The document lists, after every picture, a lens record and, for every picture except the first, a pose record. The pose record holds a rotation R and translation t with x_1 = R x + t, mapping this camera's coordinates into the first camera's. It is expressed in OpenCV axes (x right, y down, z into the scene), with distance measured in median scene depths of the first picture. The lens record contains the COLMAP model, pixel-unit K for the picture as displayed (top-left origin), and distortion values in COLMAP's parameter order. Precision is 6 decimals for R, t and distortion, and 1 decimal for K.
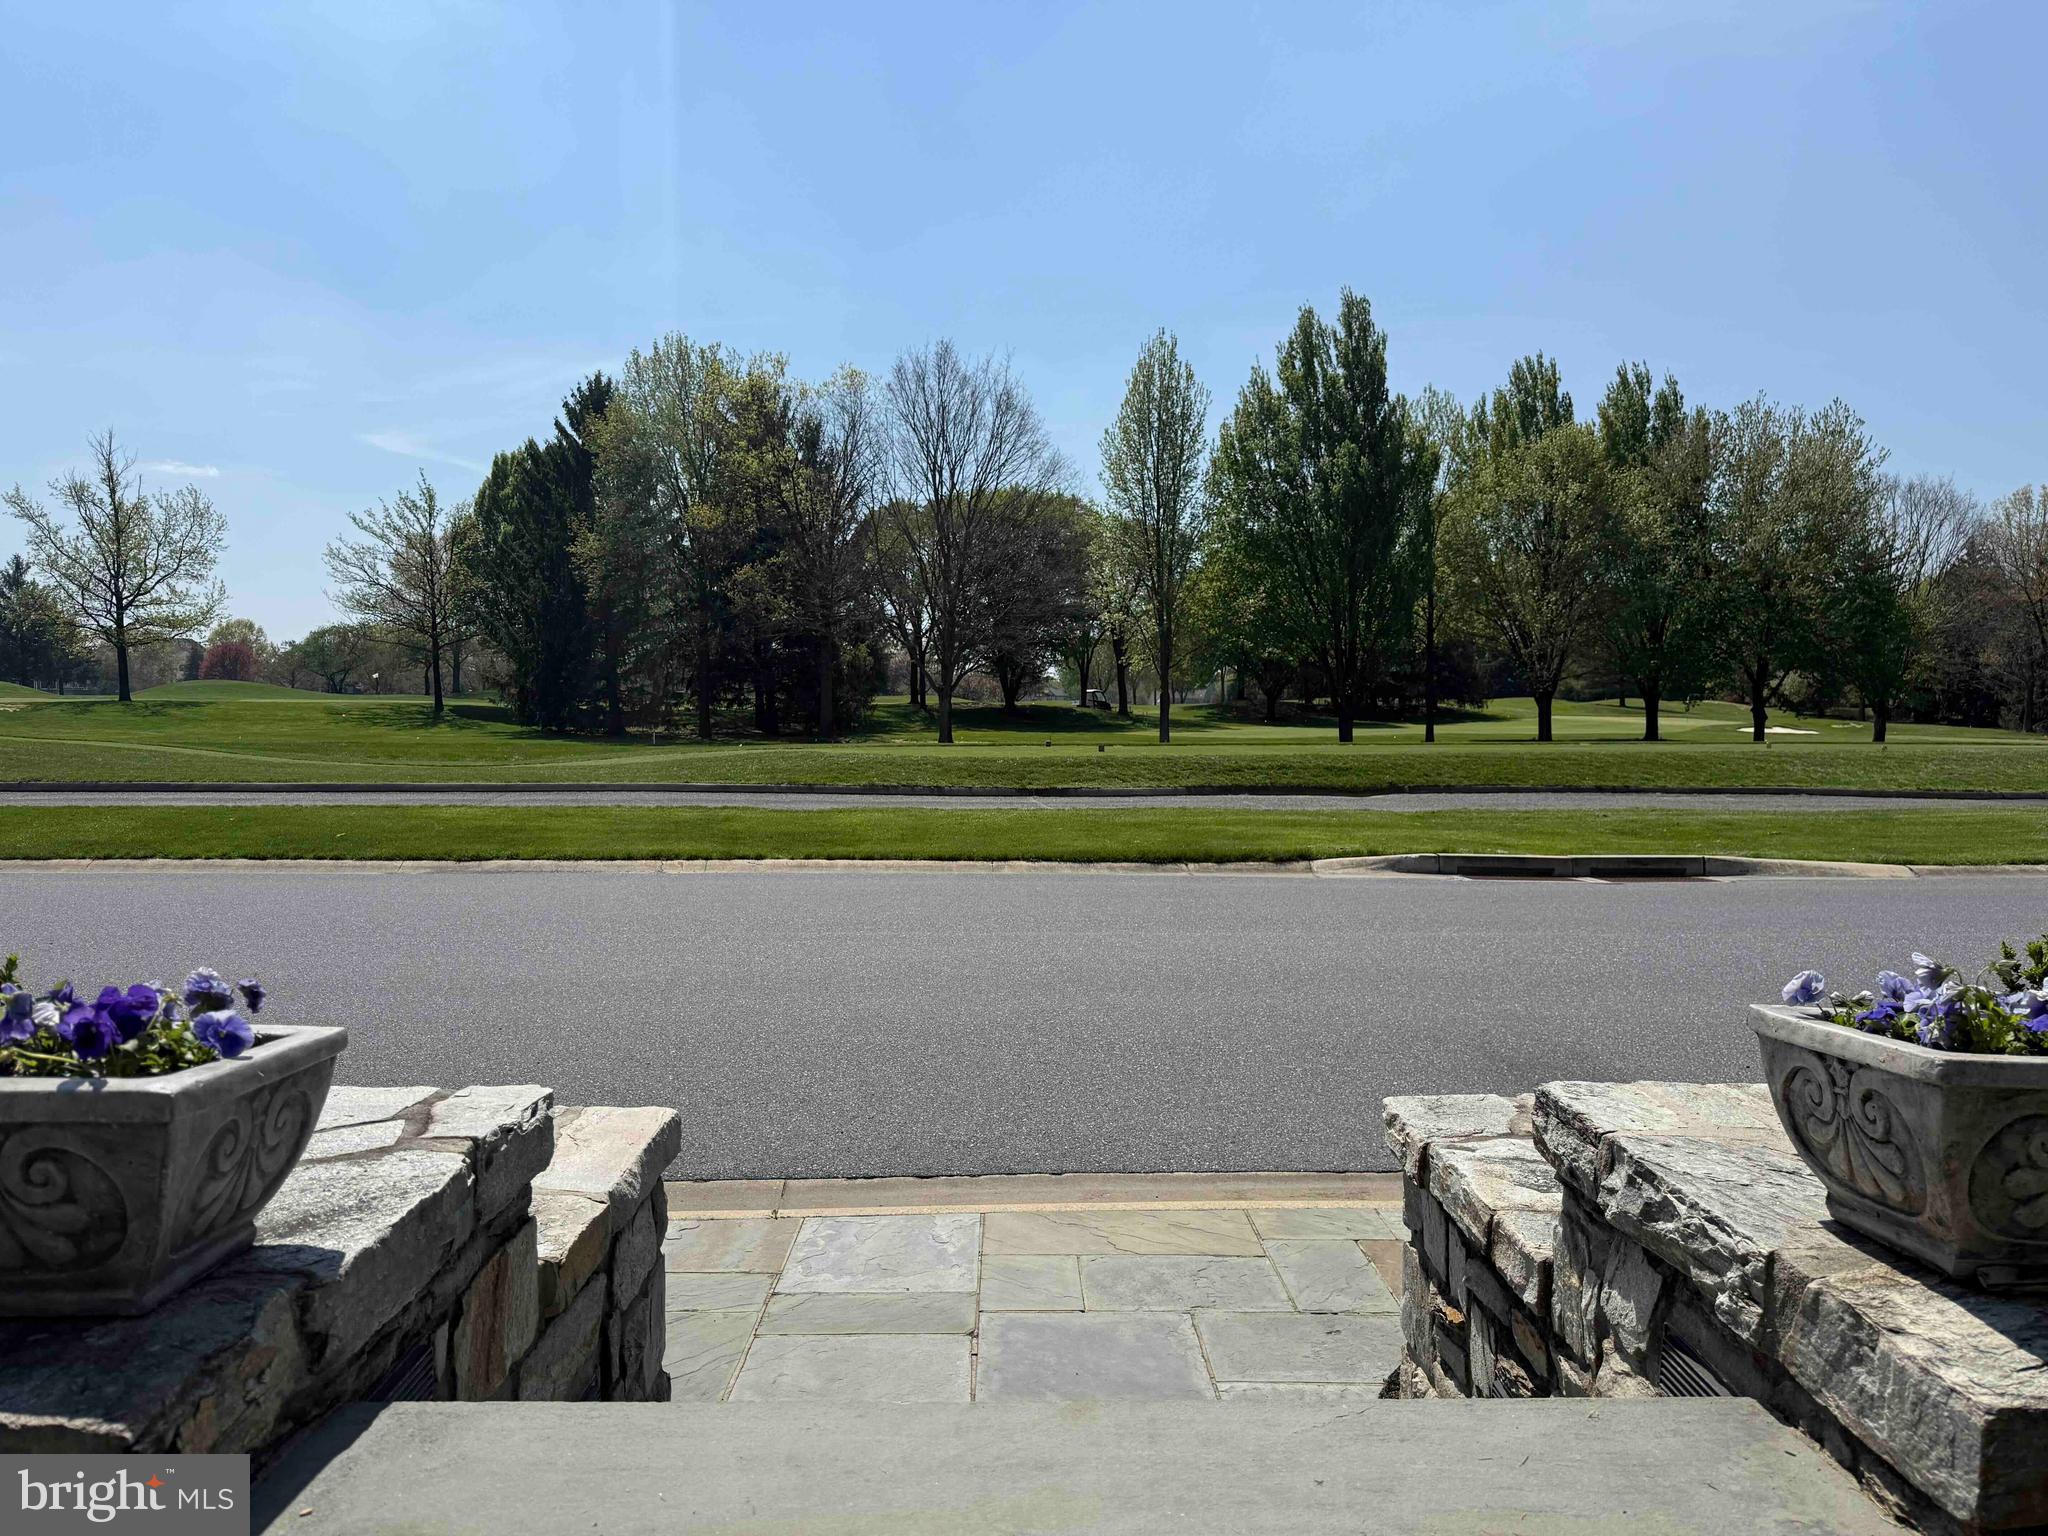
lens RADIAL K [[1447.5, 0, 1024.0], [0, 1447.5, 768.0], [0, 0, 1]] dist [0.109523, -0.117546]
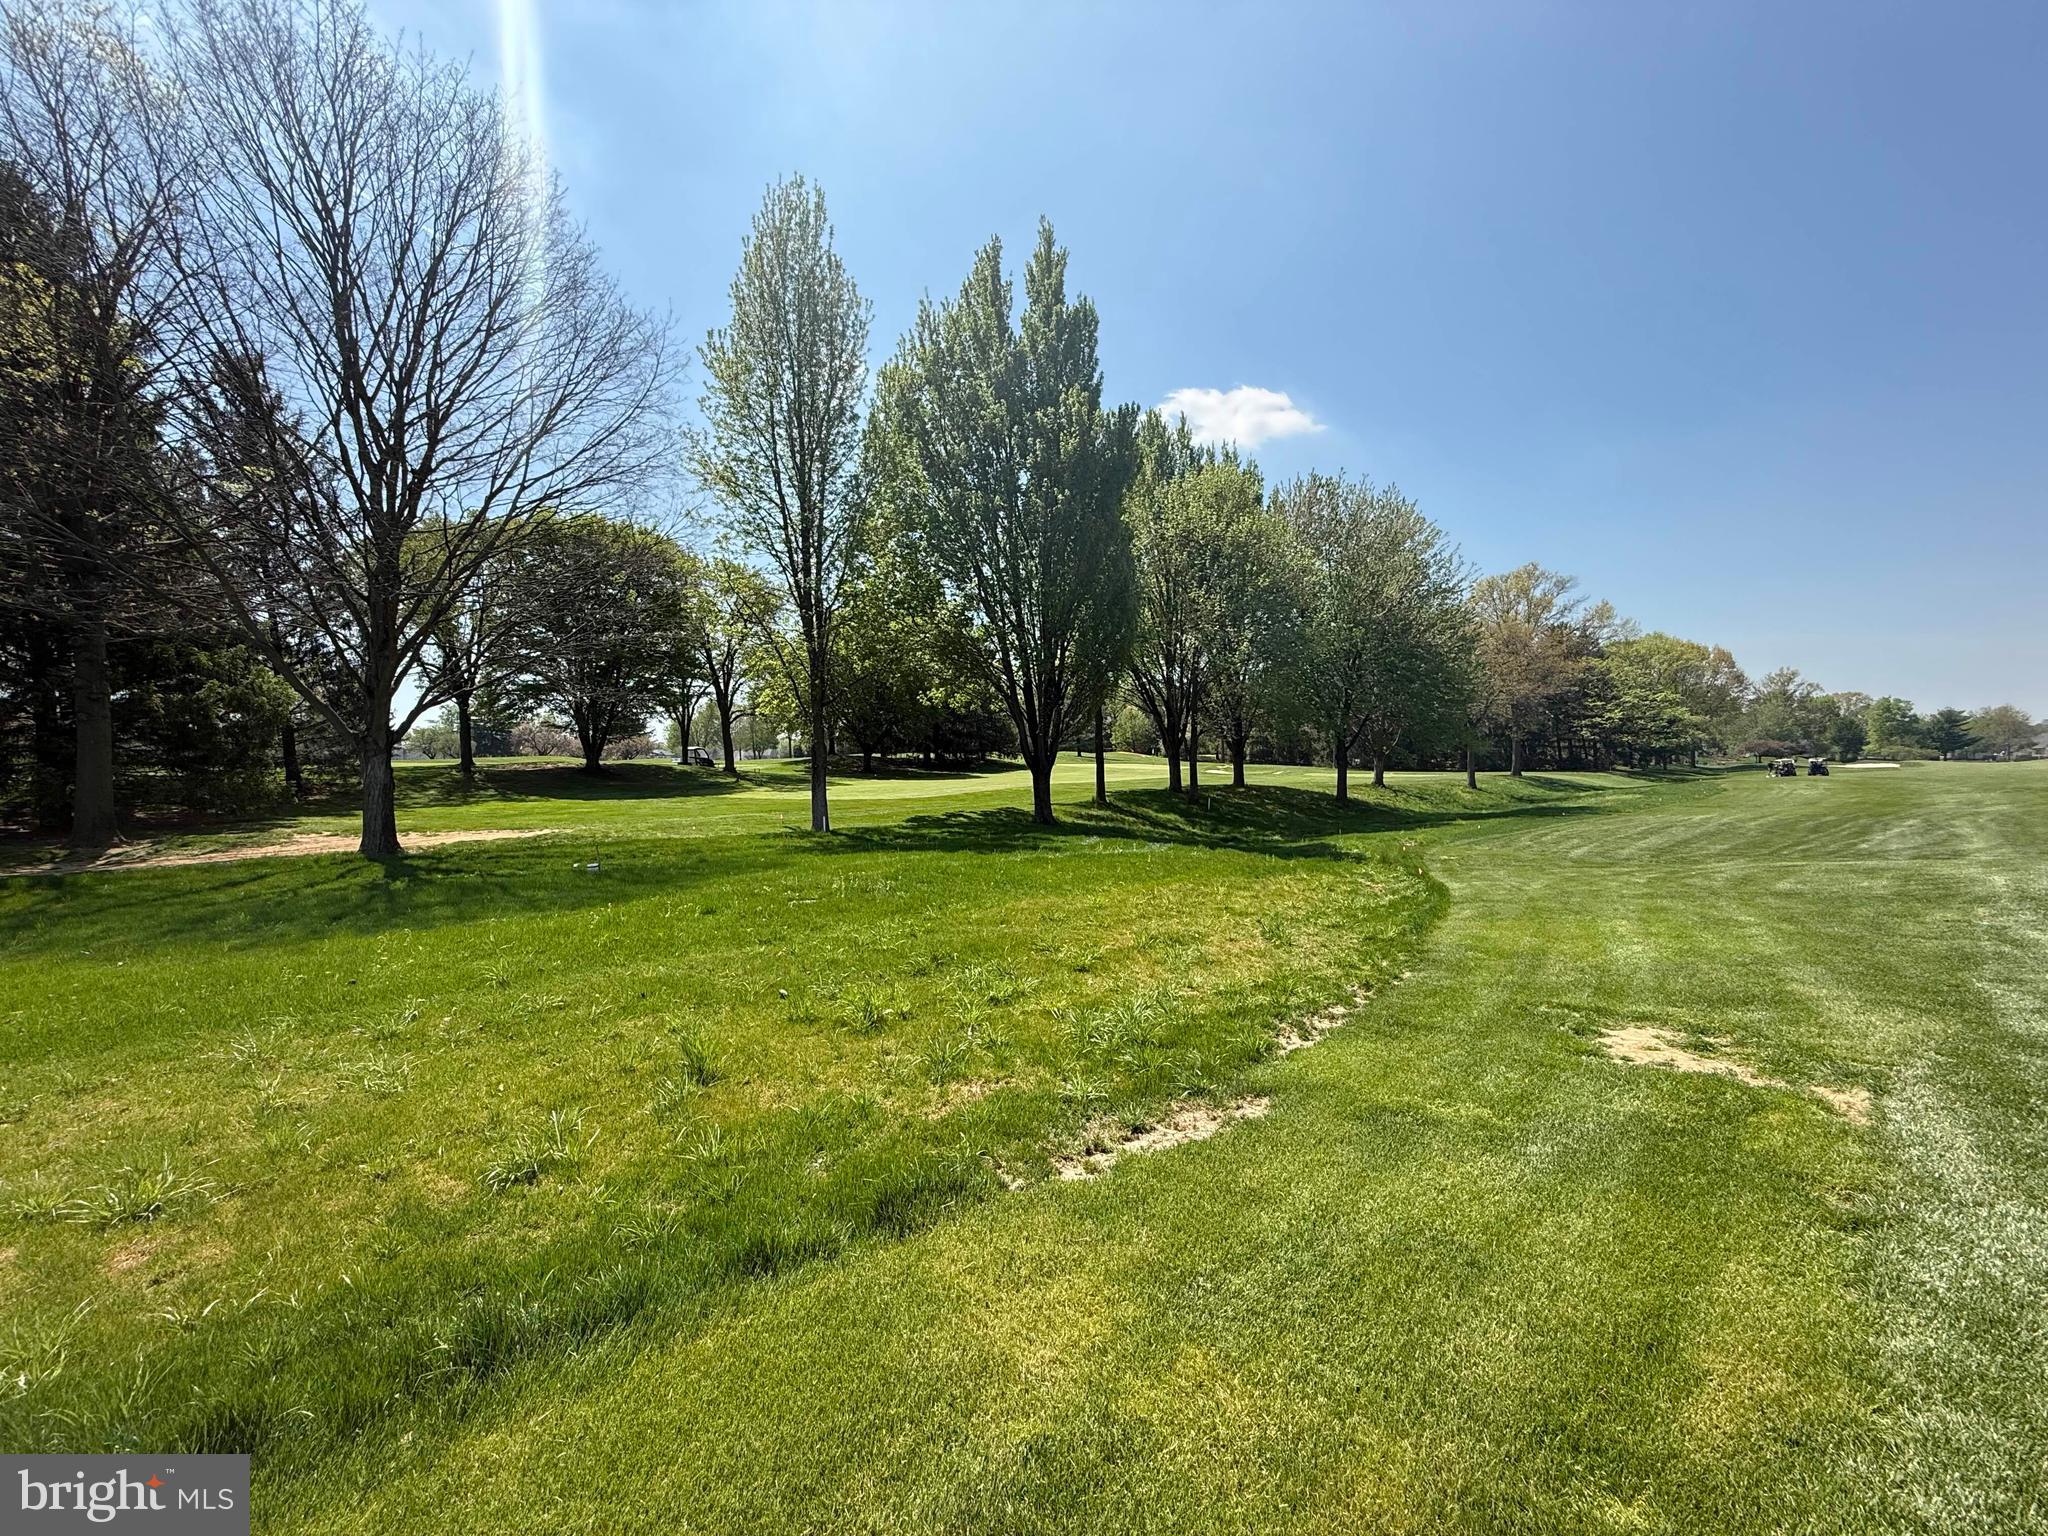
lens RADIAL K [[814.3, 0, 1024.0], [0, 814.3, 768.0], [0, 0, 1]] dist [0.000123, 0.000347]
pose [[0.906499, -0.020239, 0.421722, 0.024943], [0.033431, 0.999155, -0.023909, -0.029602], [-0.420881, 0.035772, 0.906410, 0.607302]]
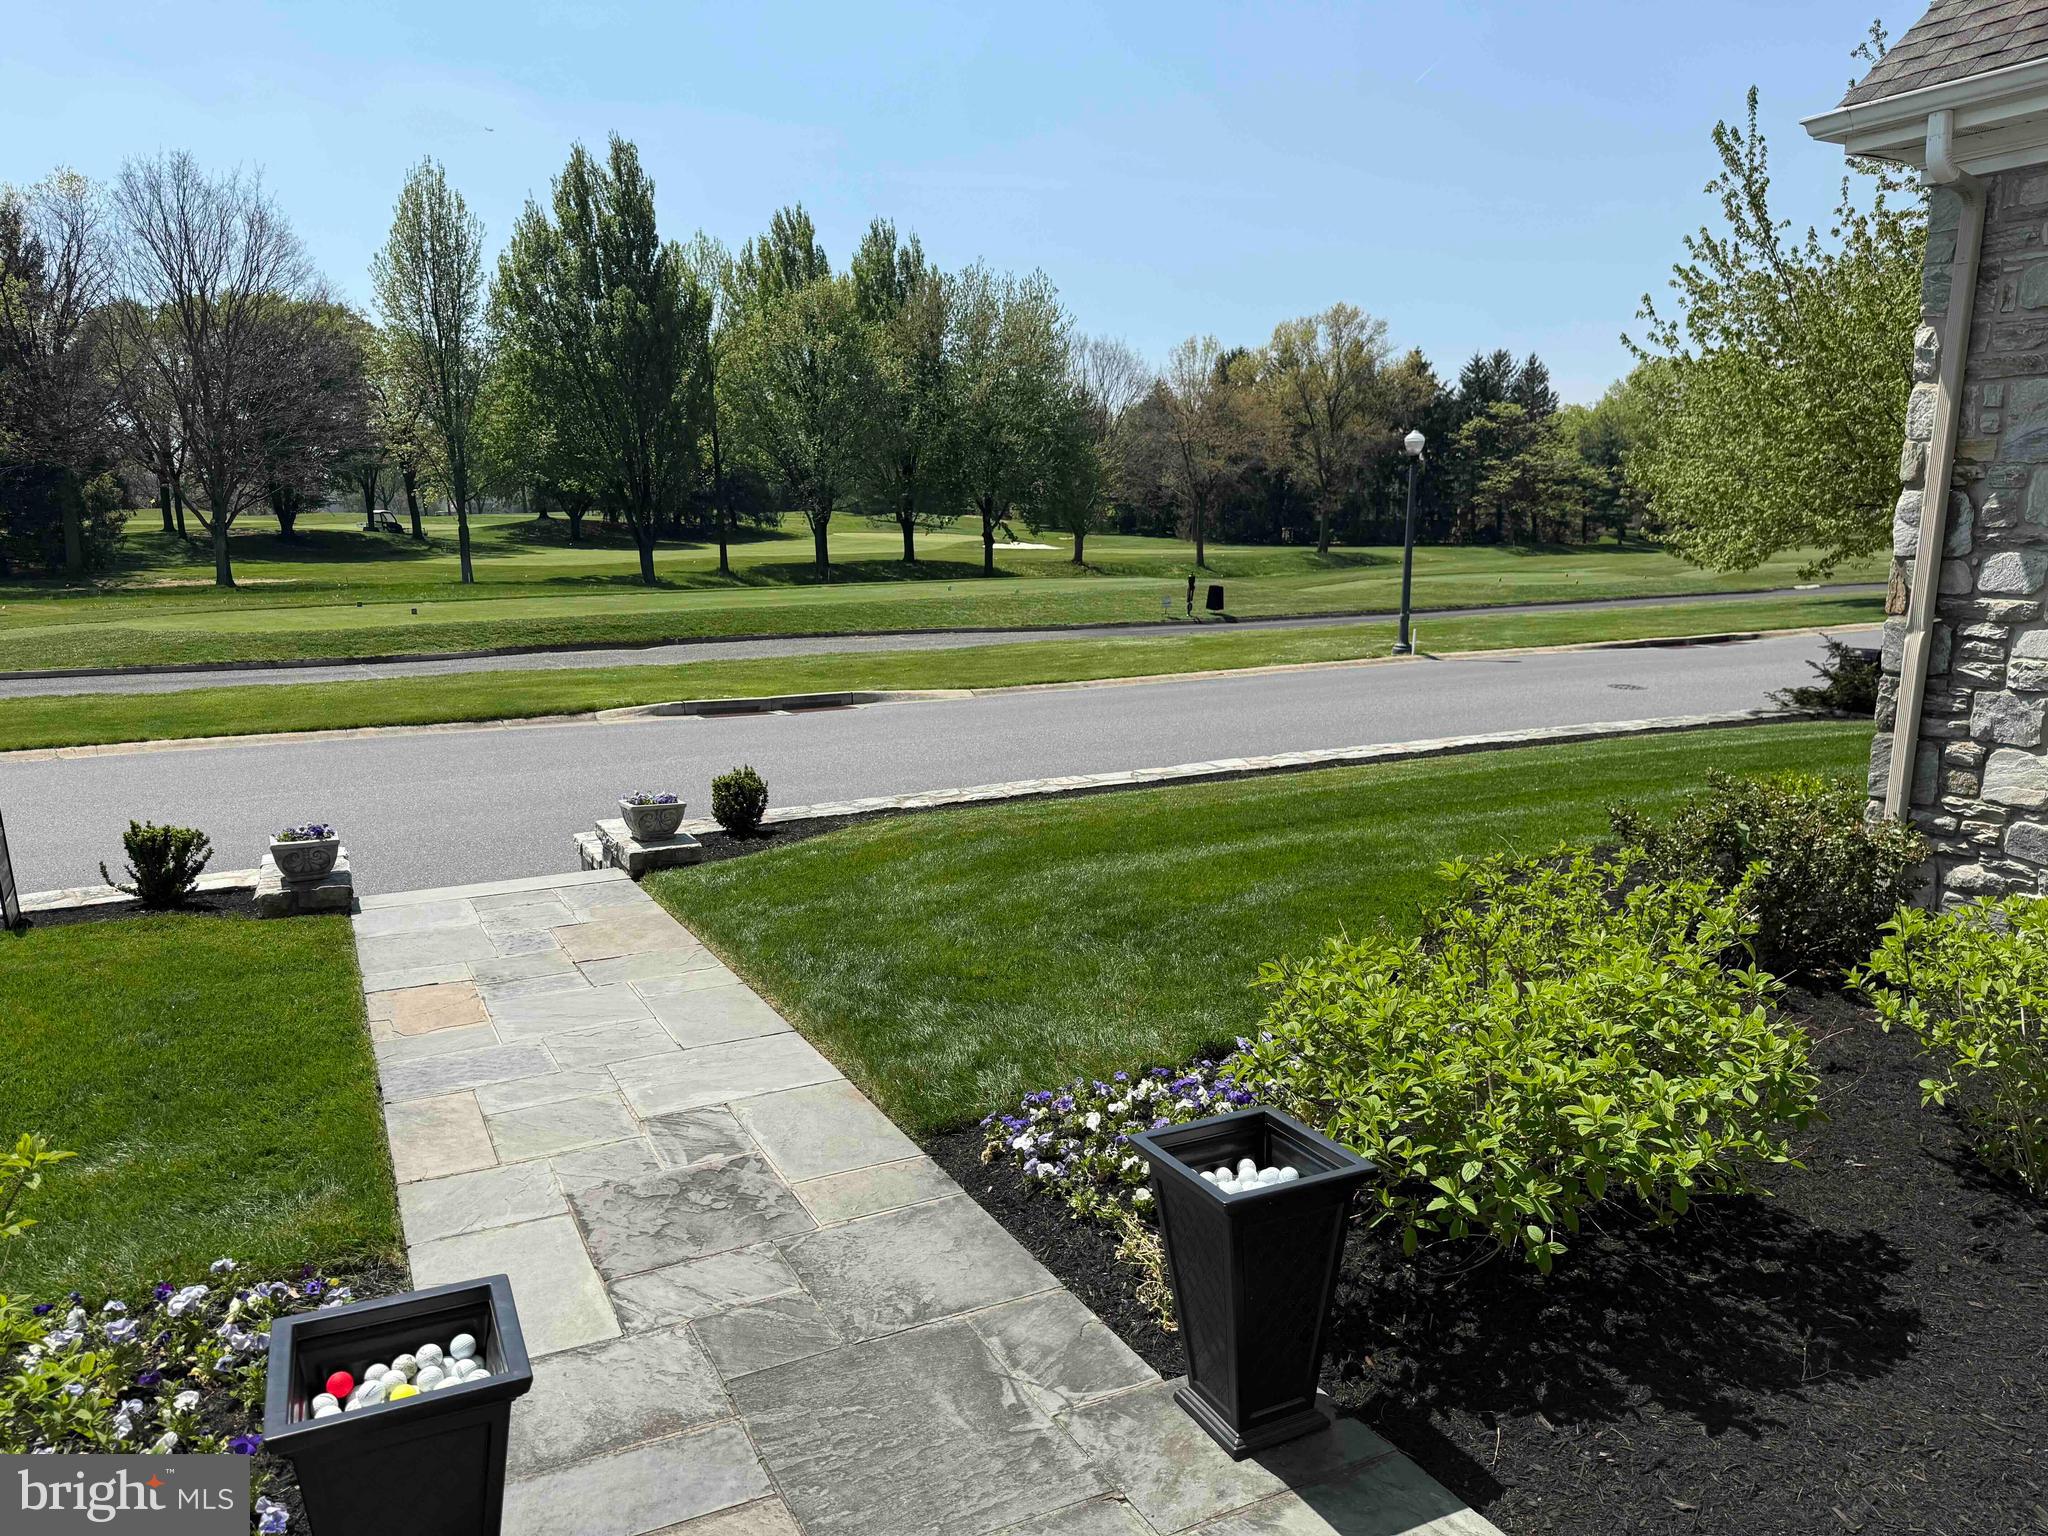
lens RADIAL K [[1449.8, 0, 1024.6], [0, 1449.8, 817.7], [0, 0, 1]] dist [0.006713, -0.035456]
pose [[0.895708, -0.098525, 0.433590, -0.011491], [0.025676, 0.984975, 0.170776, -0.015396], [-0.443901, -0.141832, 0.884780, -0.104175]]
